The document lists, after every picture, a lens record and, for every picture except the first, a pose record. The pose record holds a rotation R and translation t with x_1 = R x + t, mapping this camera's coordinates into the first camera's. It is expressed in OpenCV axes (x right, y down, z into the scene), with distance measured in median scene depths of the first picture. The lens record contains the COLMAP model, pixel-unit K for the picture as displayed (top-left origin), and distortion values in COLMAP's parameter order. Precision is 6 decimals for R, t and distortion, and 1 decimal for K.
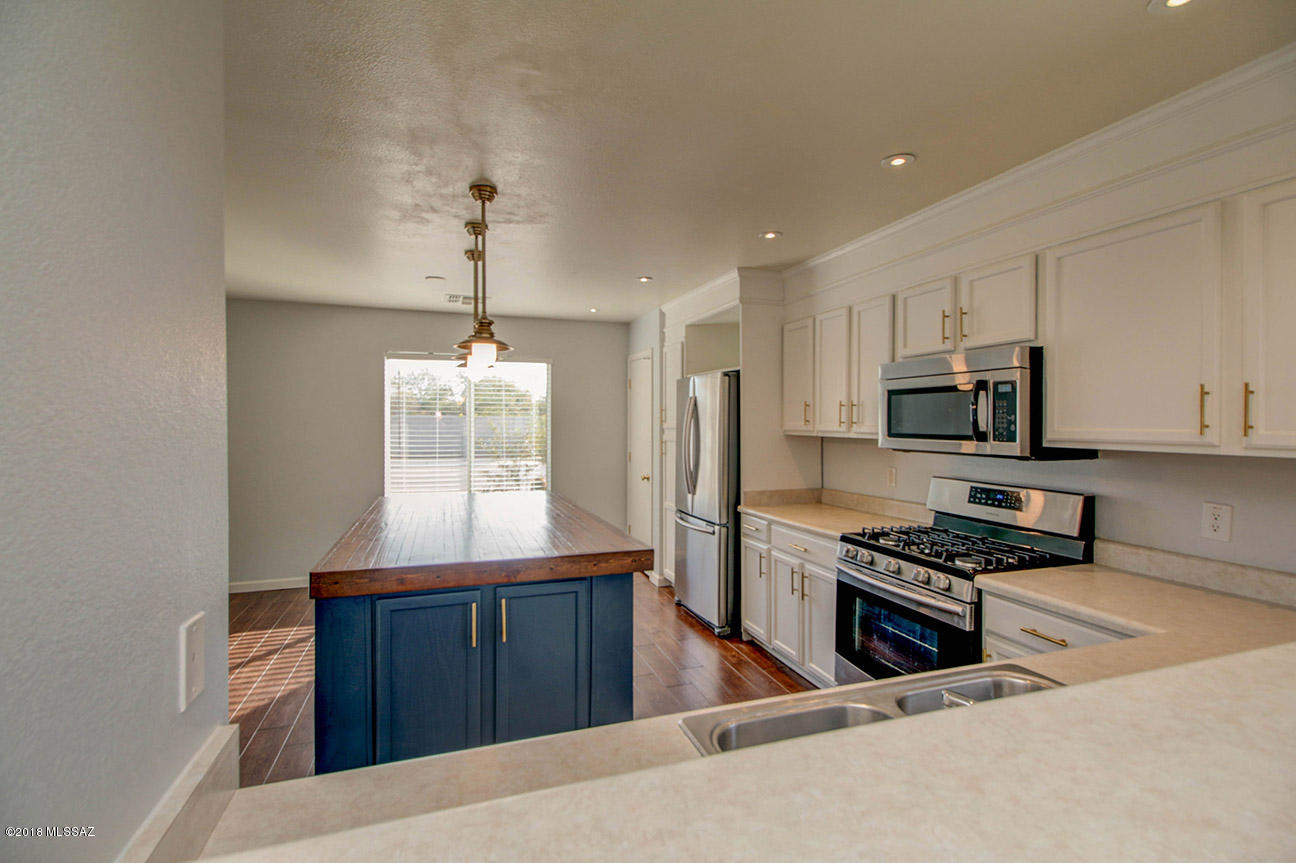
lens RADIAL K [[593.3, 0, 648.7], [0, 593.3, 425.4], [0, 0, 1]] dist [-0.001037, -0.000172]
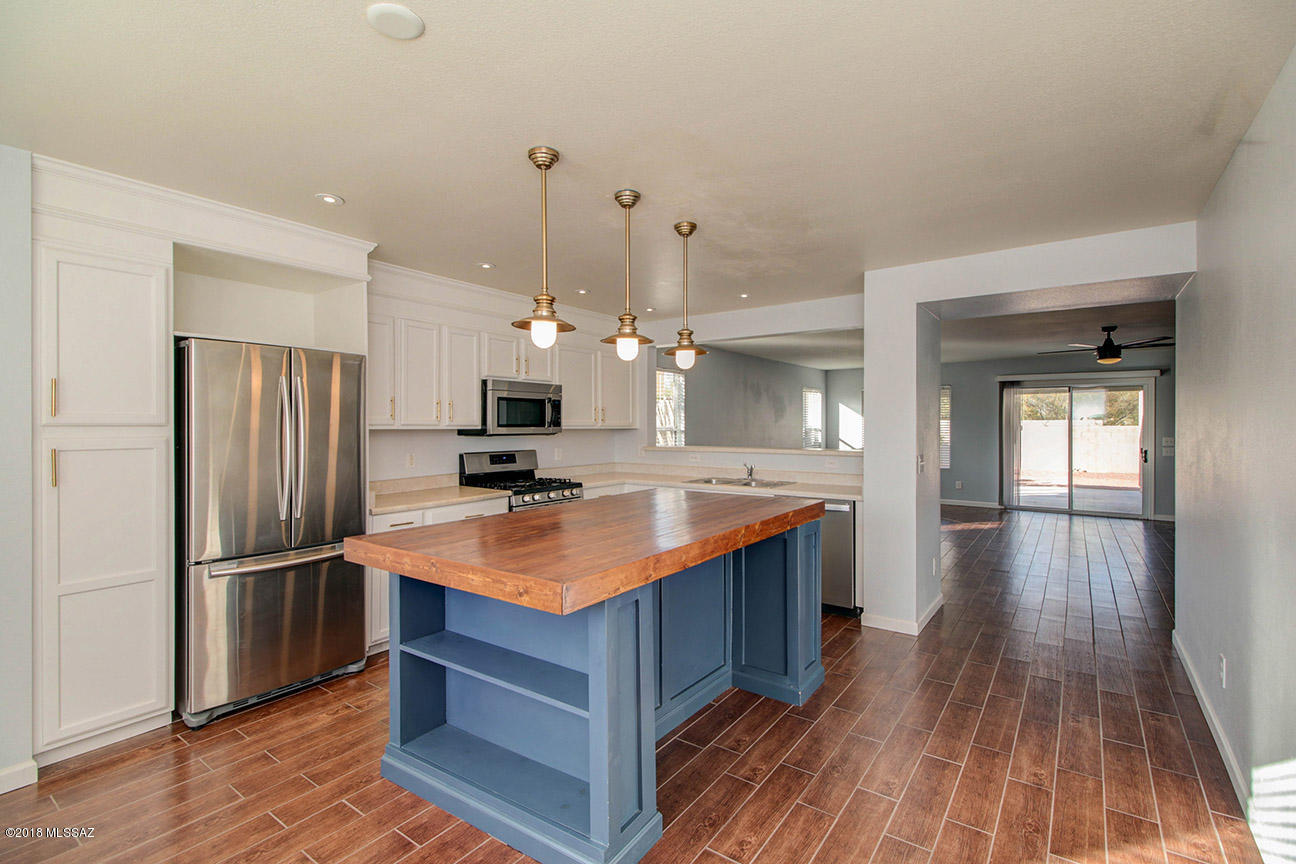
lens RADIAL K [[593.3, 0, 648.7], [0, 593.3, 425.9], [0, 0, 1]] dist [-0.001037, -0.000172]
pose [[-0.588369, -0.006876, 0.808563, -1.118658], [0.005703, 0.999904, 0.012653, -0.001656], [-0.808572, 0.012056, -0.588273, 1.629526]]
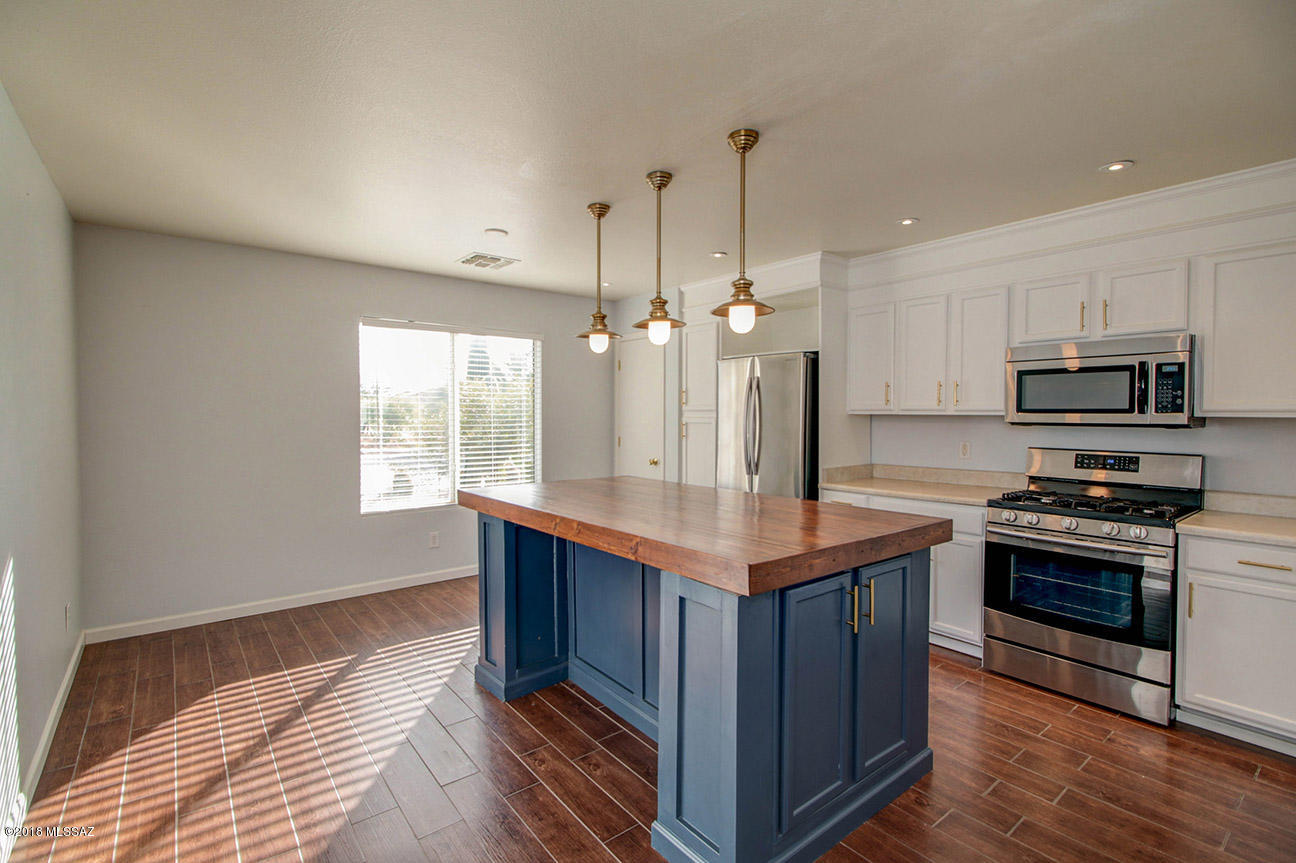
lens RADIAL K [[596.2, 0, 650.0], [0, 596.2, 428.5], [0, 0, 1]] dist [0.006411, 0.000116]
pose [[0.938791, -0.008506, 0.344382, -0.658358], [0.001686, 0.999797, 0.020098, 0.026529], [-0.344483, -0.018287, 0.938615, 0.174543]]
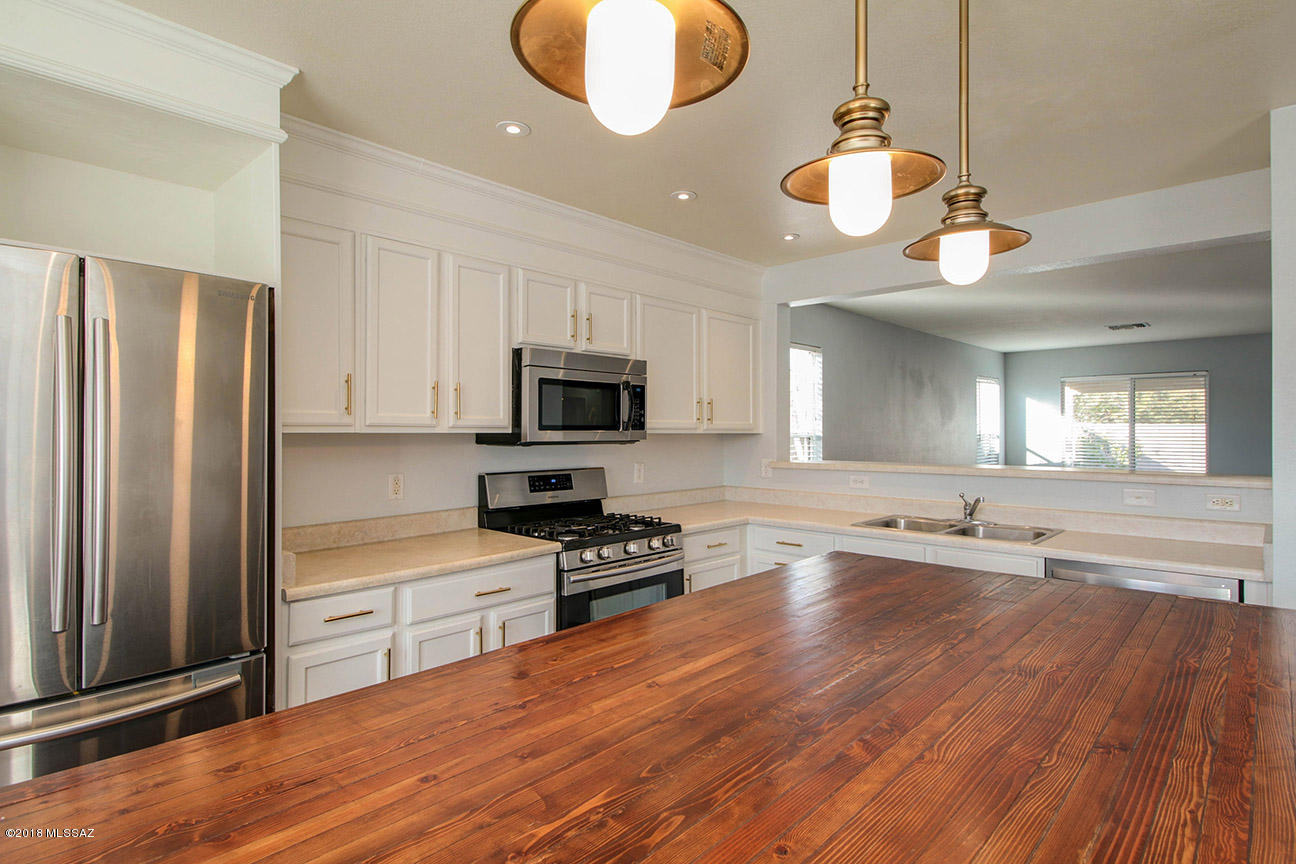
lens RADIAL K [[672.3, 0, 648.0], [0, 672.3, 432.0], [0, 0, 1]] dist [0.000334, -0.000069]
pose [[-0.483859, -0.007828, 0.875111, -0.585787], [0.006109, 0.999905, 0.012322, 0.011083], [-0.875125, 0.011308, -0.483765, 1.376641]]
